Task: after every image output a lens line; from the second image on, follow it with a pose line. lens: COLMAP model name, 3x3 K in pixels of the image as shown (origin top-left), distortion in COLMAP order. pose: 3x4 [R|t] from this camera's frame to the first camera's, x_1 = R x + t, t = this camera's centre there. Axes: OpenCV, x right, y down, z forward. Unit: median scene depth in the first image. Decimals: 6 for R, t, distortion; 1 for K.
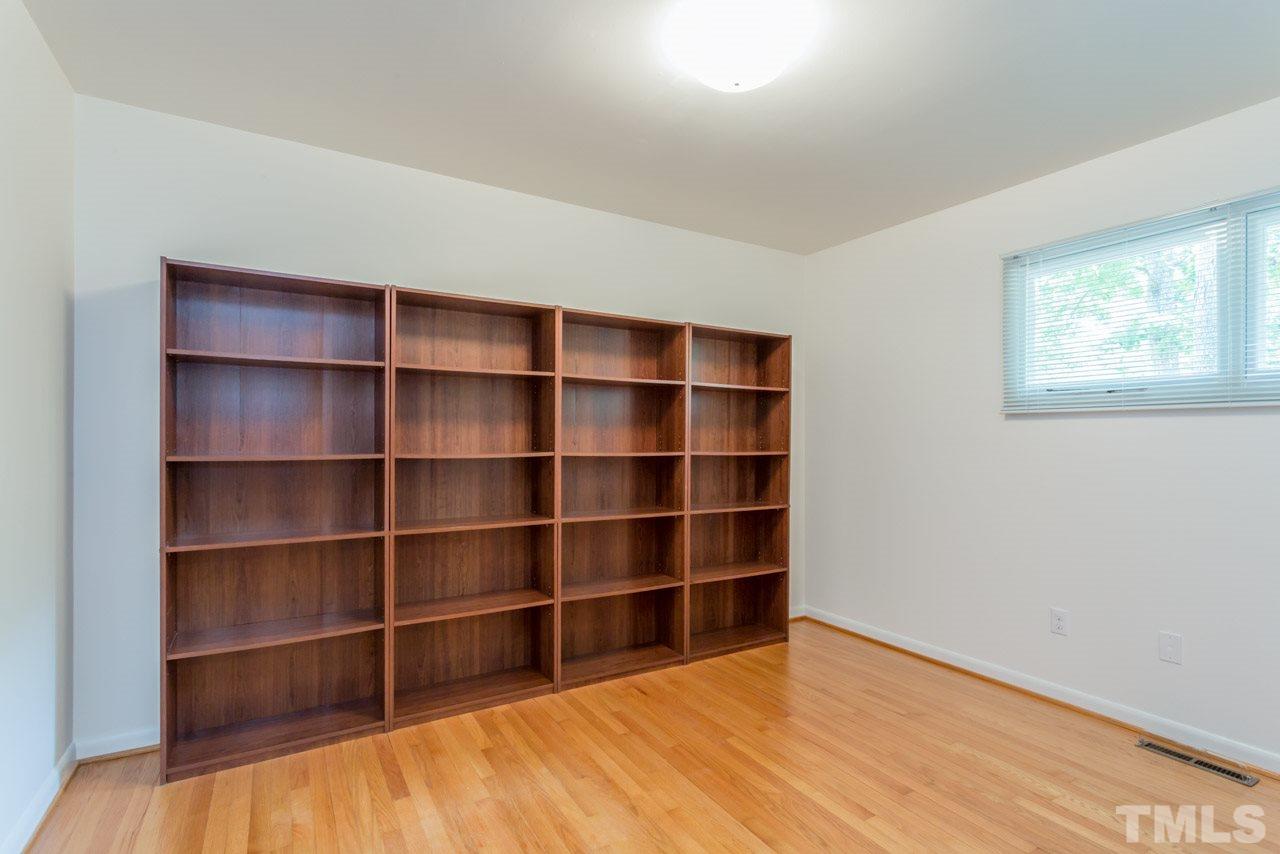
lens RADIAL K [[621.6, 0, 640.3], [0, 621.6, 434.6], [0, 0, 1]] dist [0.000618, 0.000038]
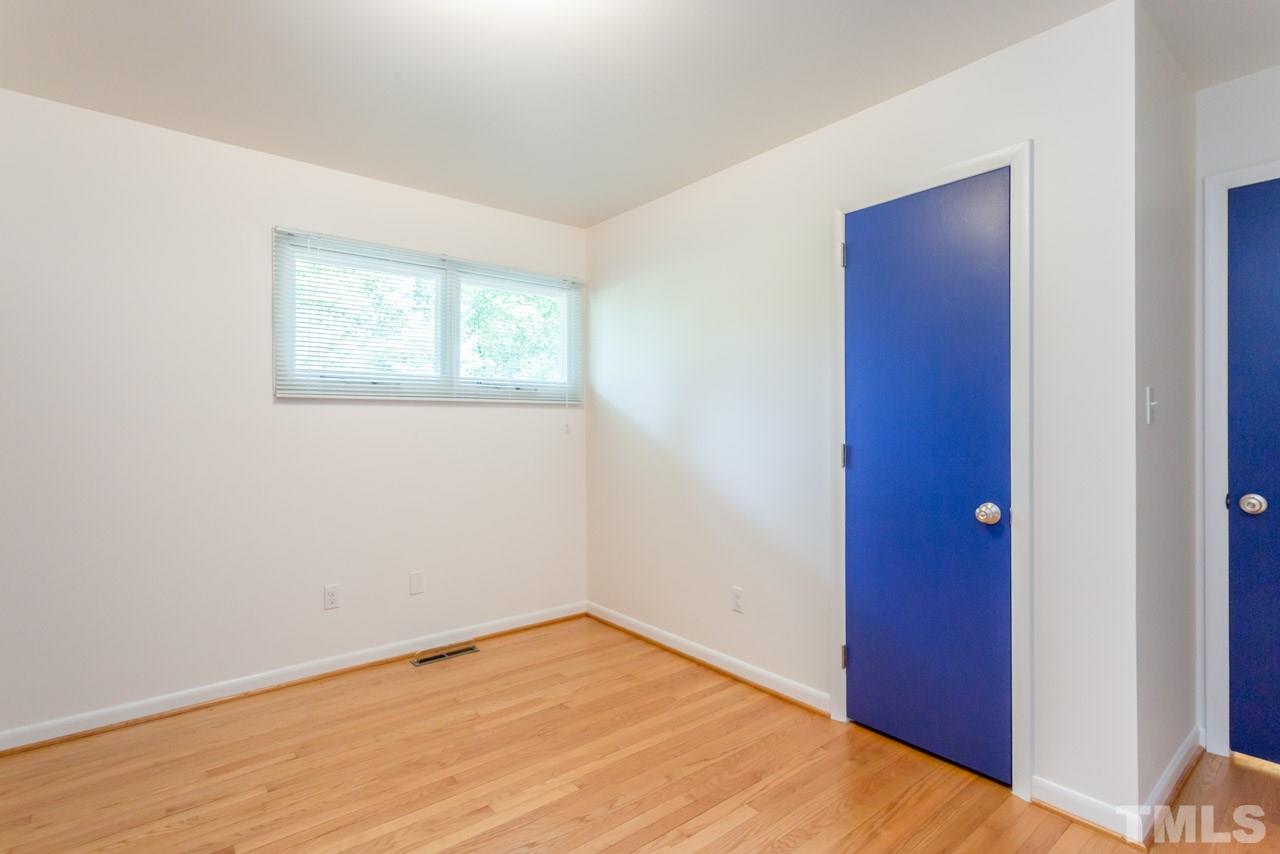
lens RADIAL K [[621.6, 0, 639.9], [0, 621.6, 420.8], [0, 0, 1]] dist [0.000618, 0.000038]
pose [[-0.155480, -0.000182, 0.987839, -0.490901], [-0.001227, 0.999999, -0.000009, 0.001537], [-0.987838, -0.001214, -0.155481, 0.709212]]
